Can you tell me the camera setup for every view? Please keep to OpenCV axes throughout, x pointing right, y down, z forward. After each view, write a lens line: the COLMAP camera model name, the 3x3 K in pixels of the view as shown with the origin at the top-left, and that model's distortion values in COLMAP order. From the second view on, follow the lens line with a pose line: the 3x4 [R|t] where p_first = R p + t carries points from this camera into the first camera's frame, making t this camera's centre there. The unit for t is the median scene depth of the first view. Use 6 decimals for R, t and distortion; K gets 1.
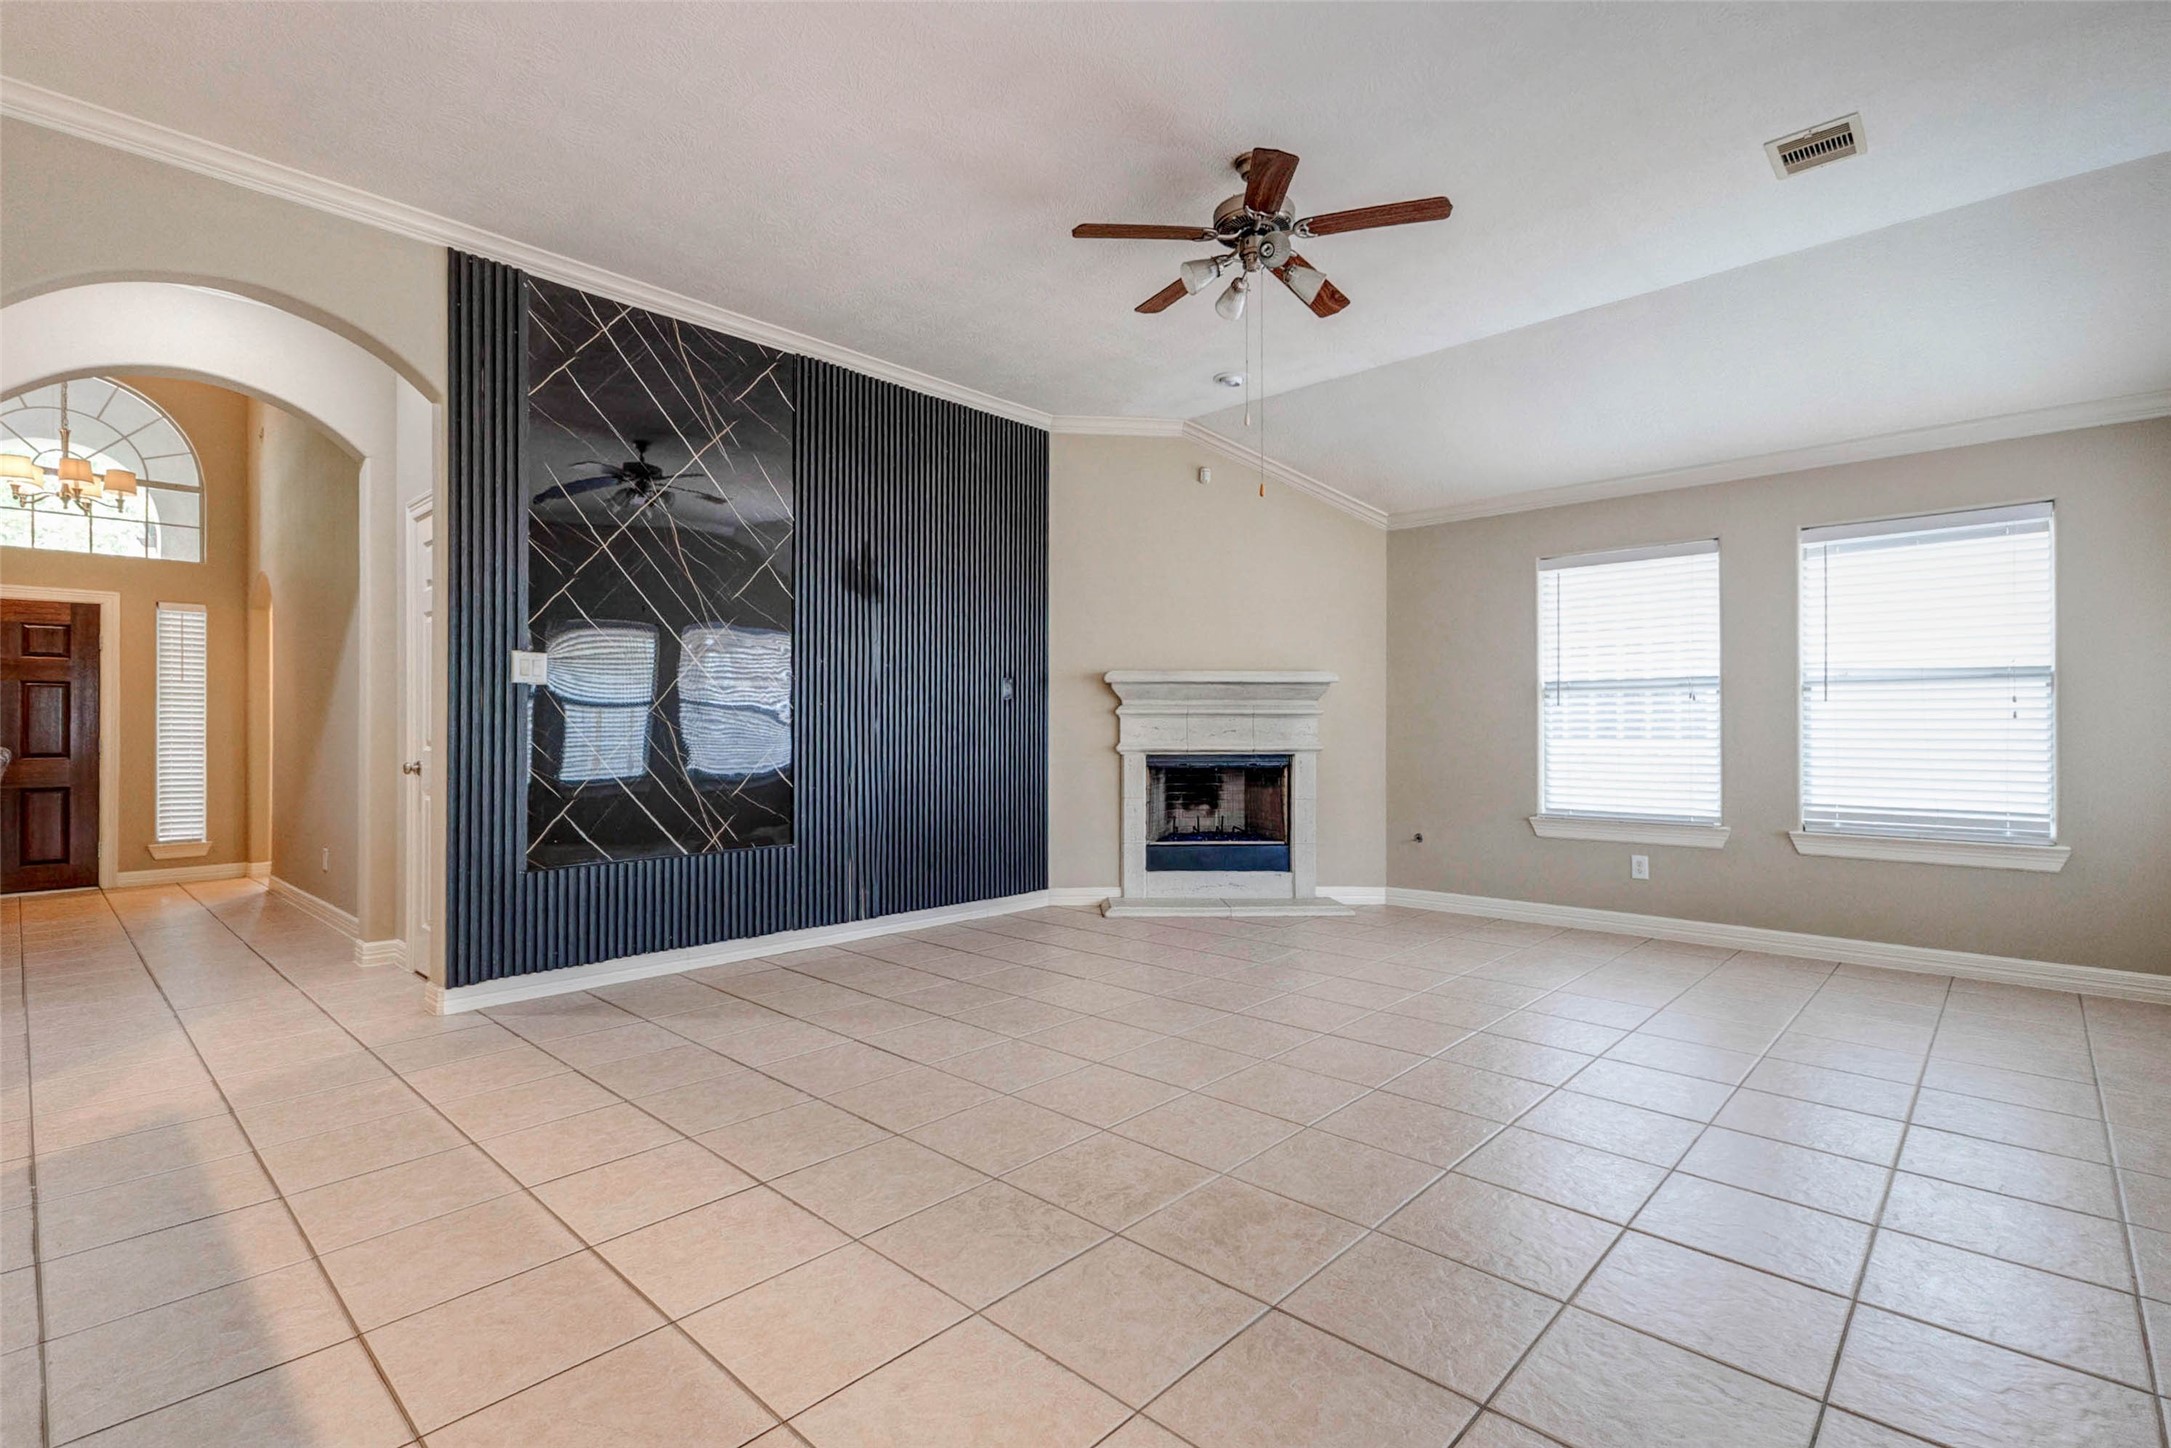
lens RADIAL K [[957.9, 0, 1067.8], [0, 957.9, 717.3], [0, 0, 1]] dist [0.005696, -0.001389]
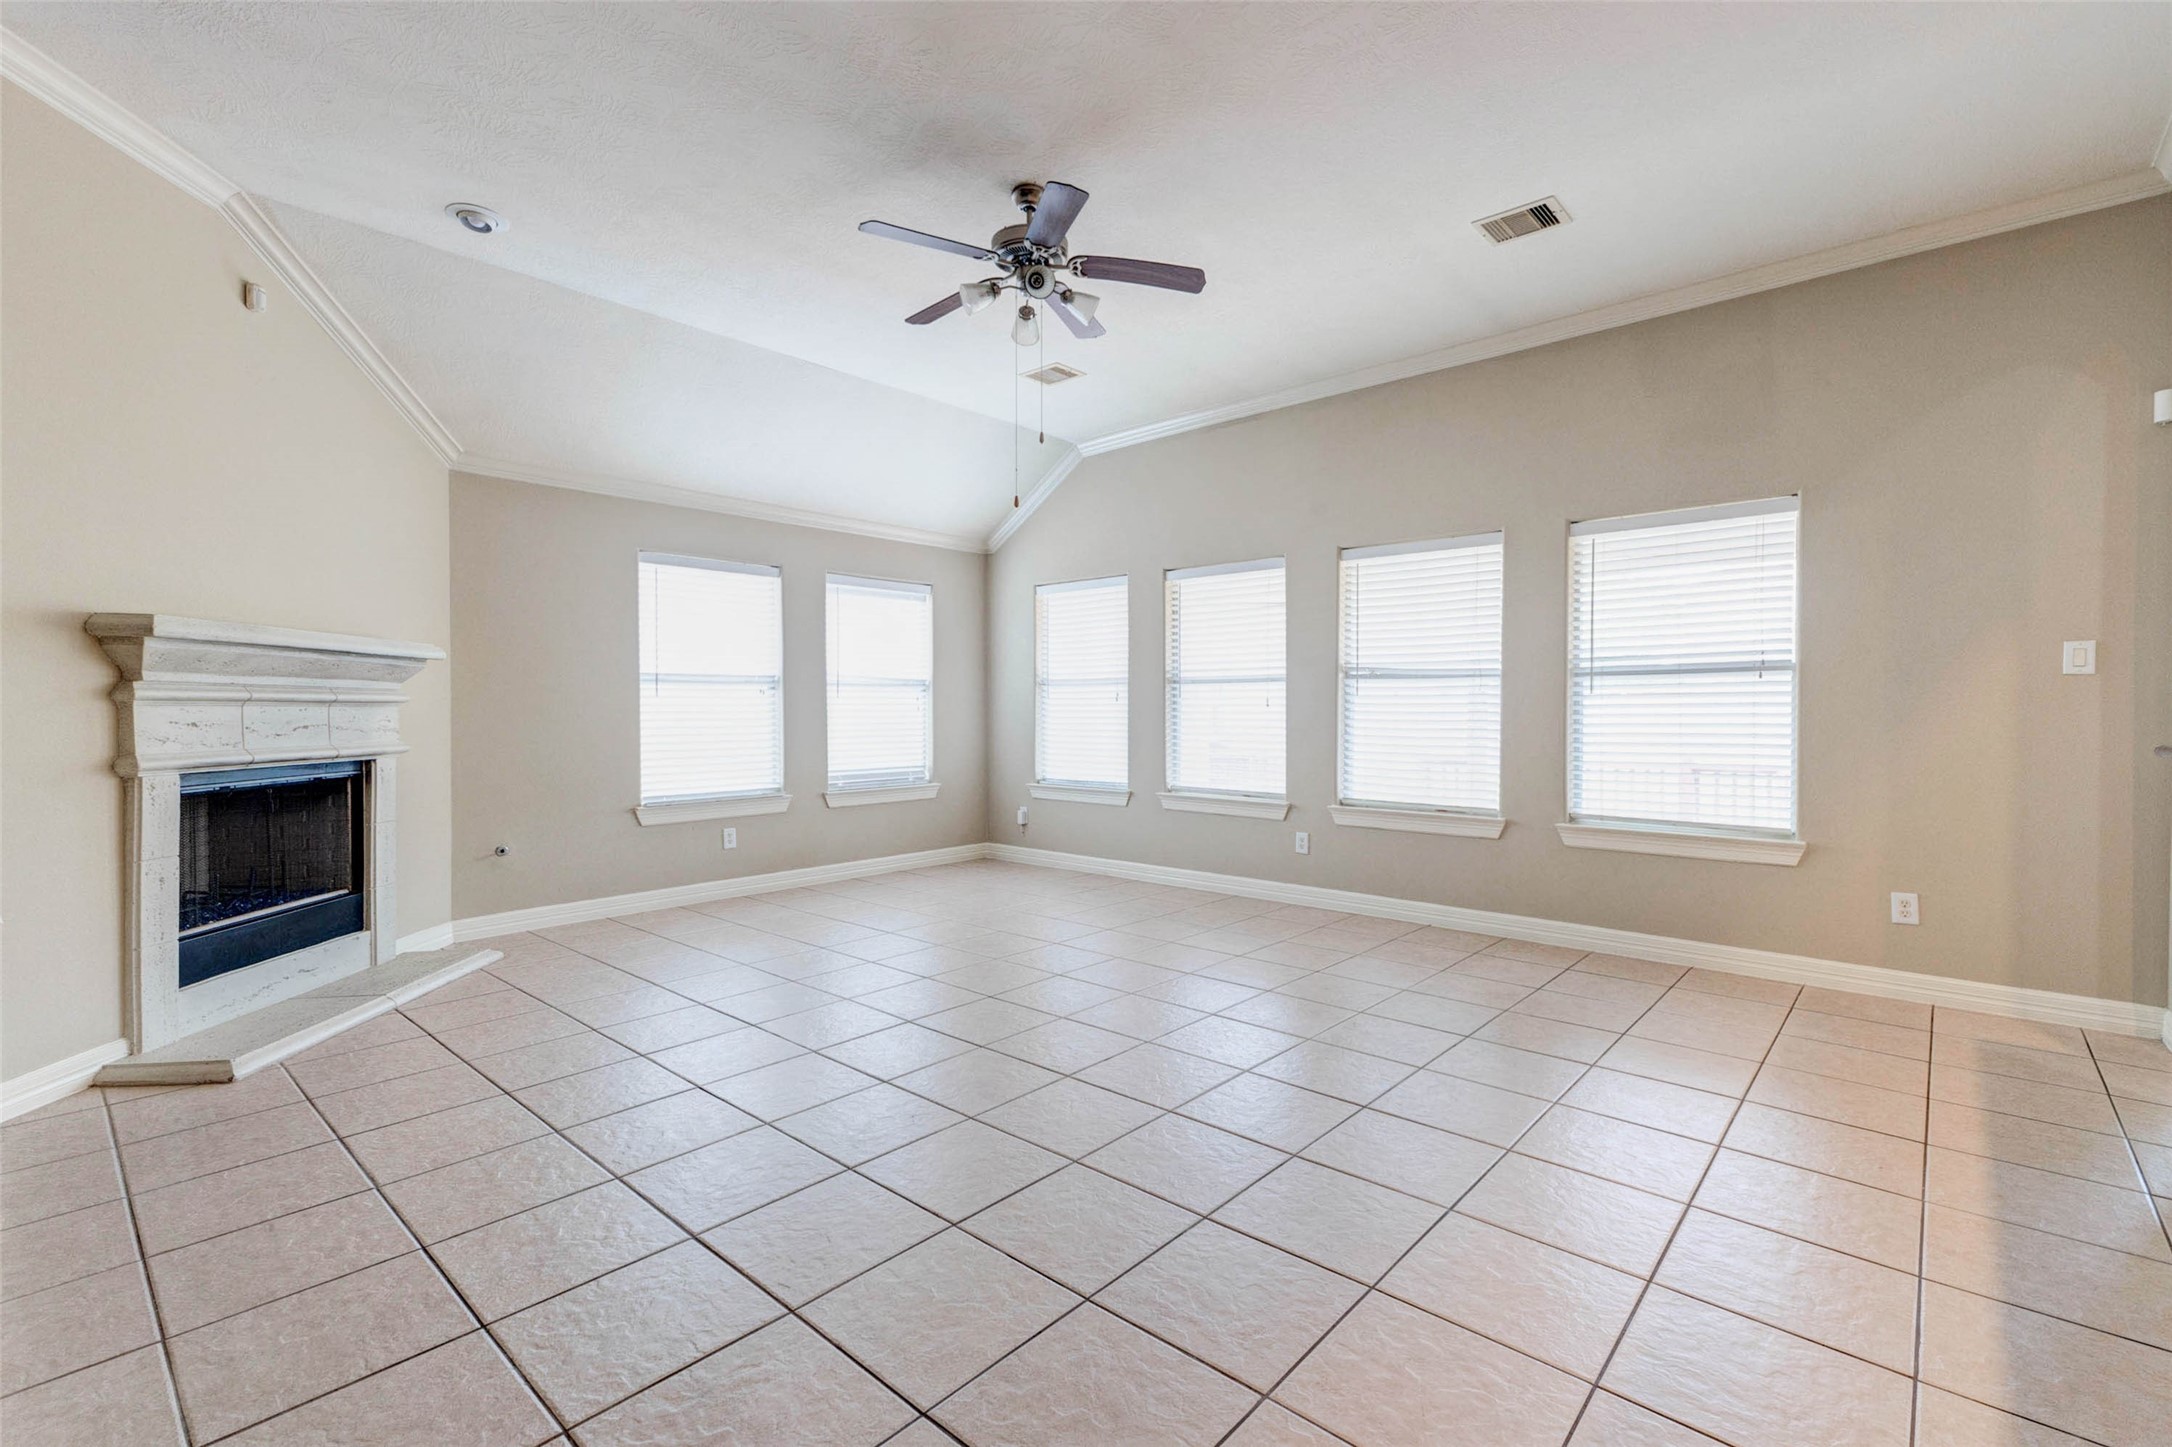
lens RADIAL K [[958.4, 0, 1051.2], [0, 958.4, 711.1], [0, 0, 1]] dist [0.005696, -0.001389]
pose [[-0.001806, -0.002108, 0.999996, -0.553540], [-0.010260, 0.999945, 0.002089, -0.003001], [-0.999946, -0.010257, -0.001827, 0.611970]]
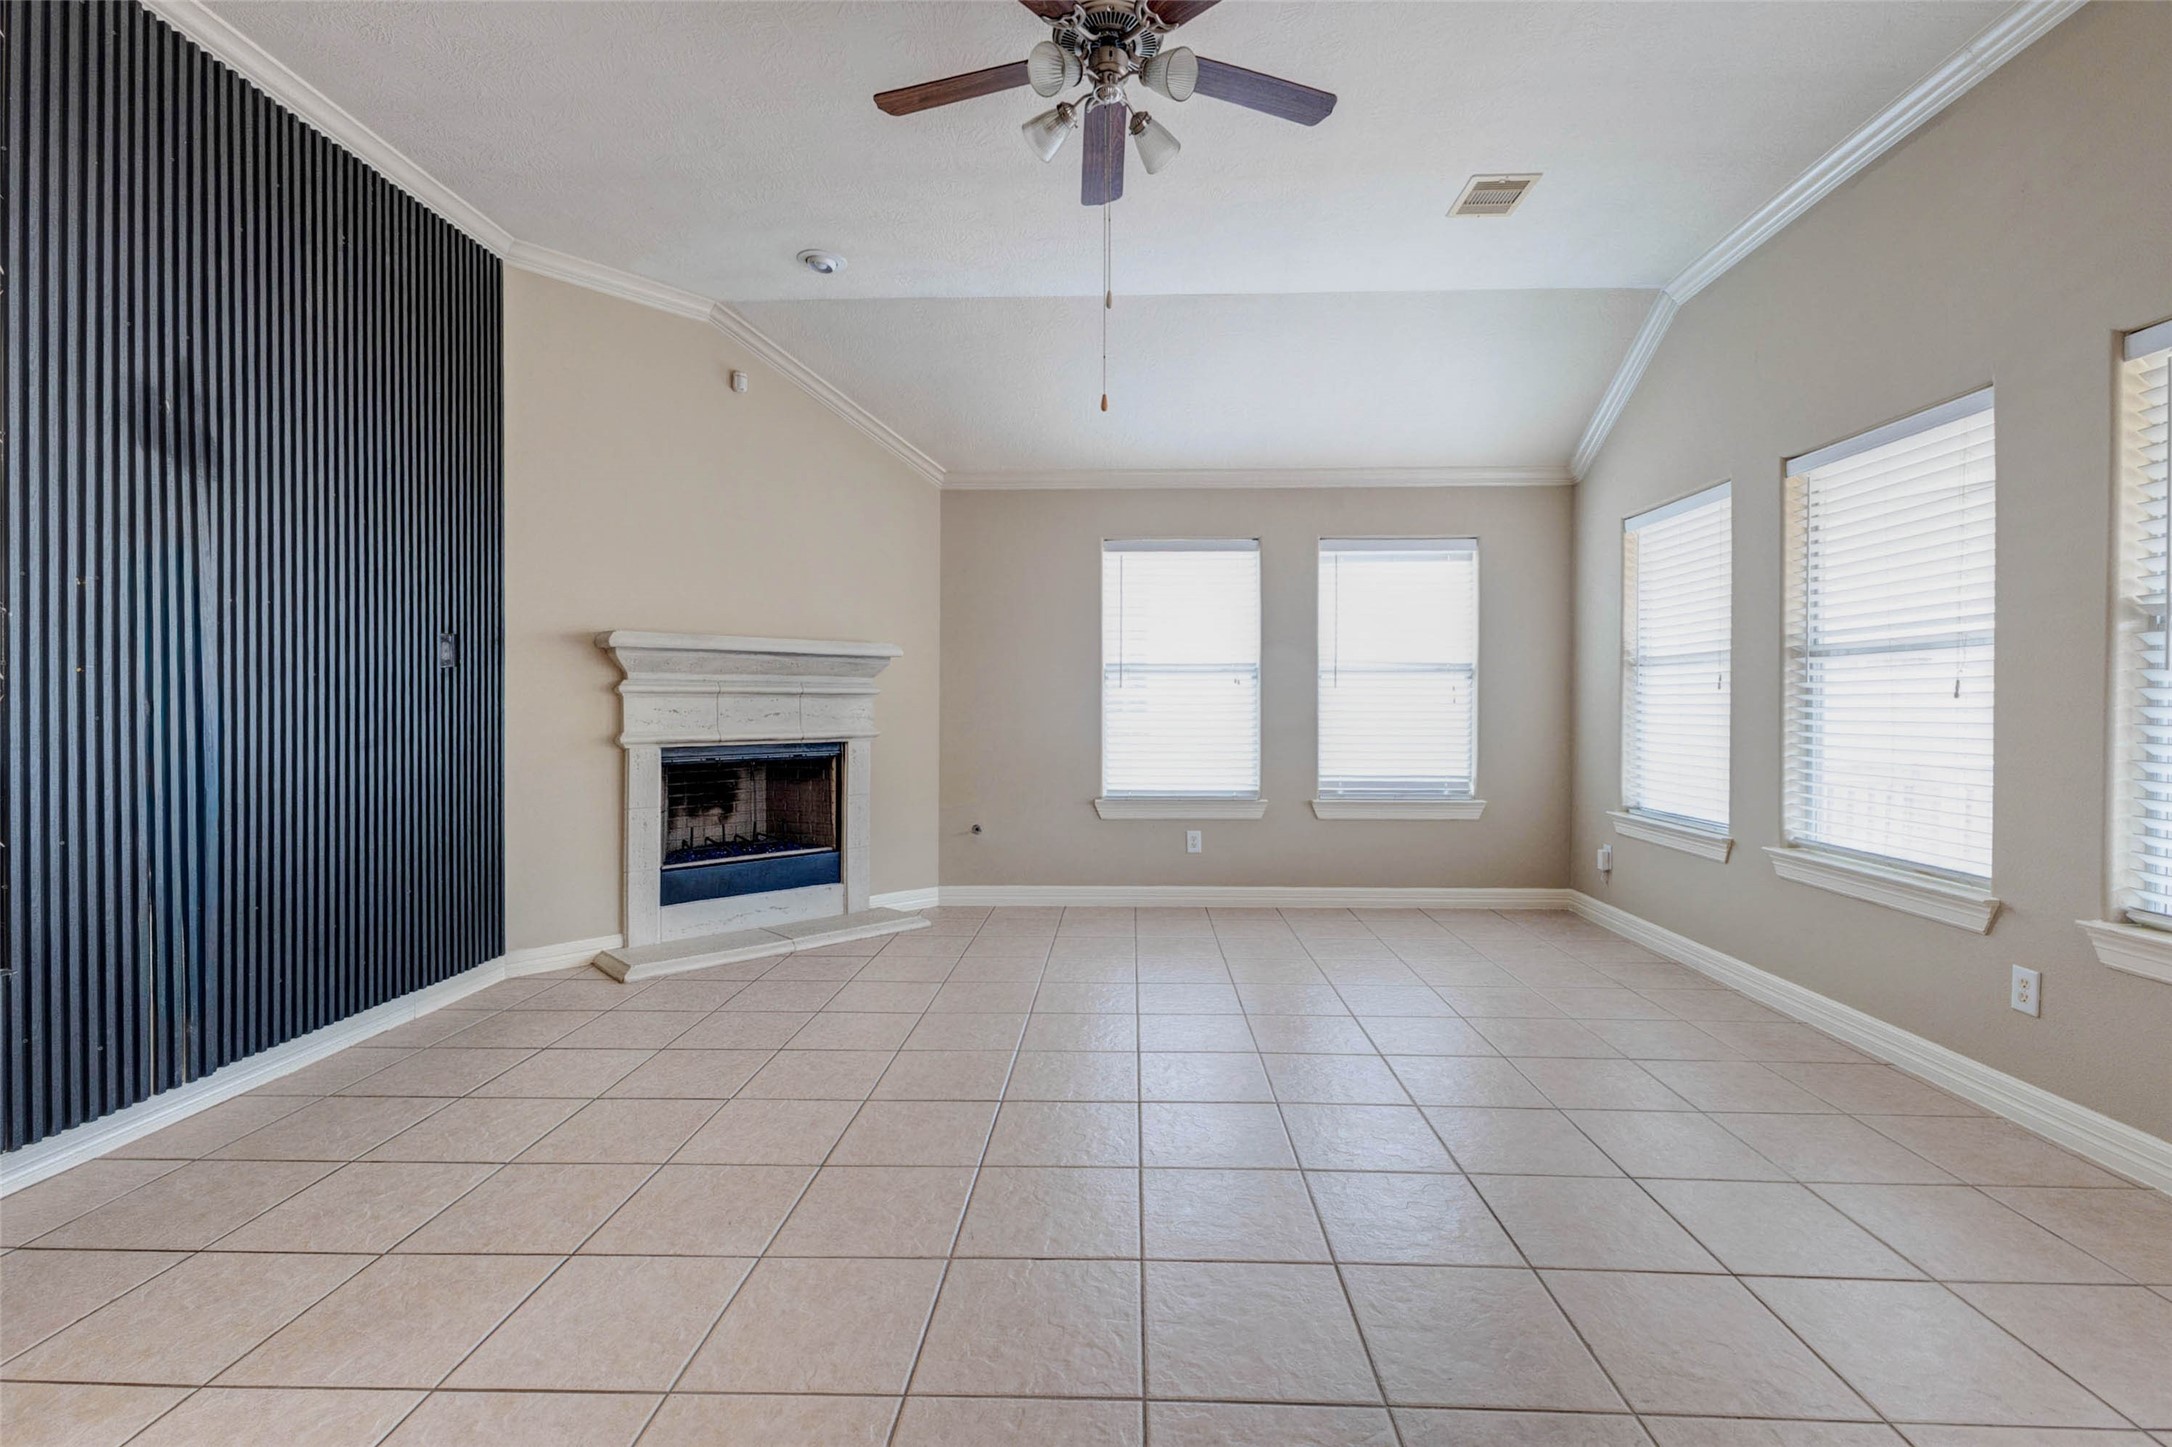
lens RADIAL K [[958.4, 0, 1084.8], [0, 958.4, 704.2], [0, 0, 1]] dist [0.005696, -0.001389]
pose [[0.751130, -0.000623, 0.660154, -0.190724], [-0.009152, 0.999894, 0.011357, -0.006164], [-0.660091, -0.014572, 0.751045, 0.285590]]
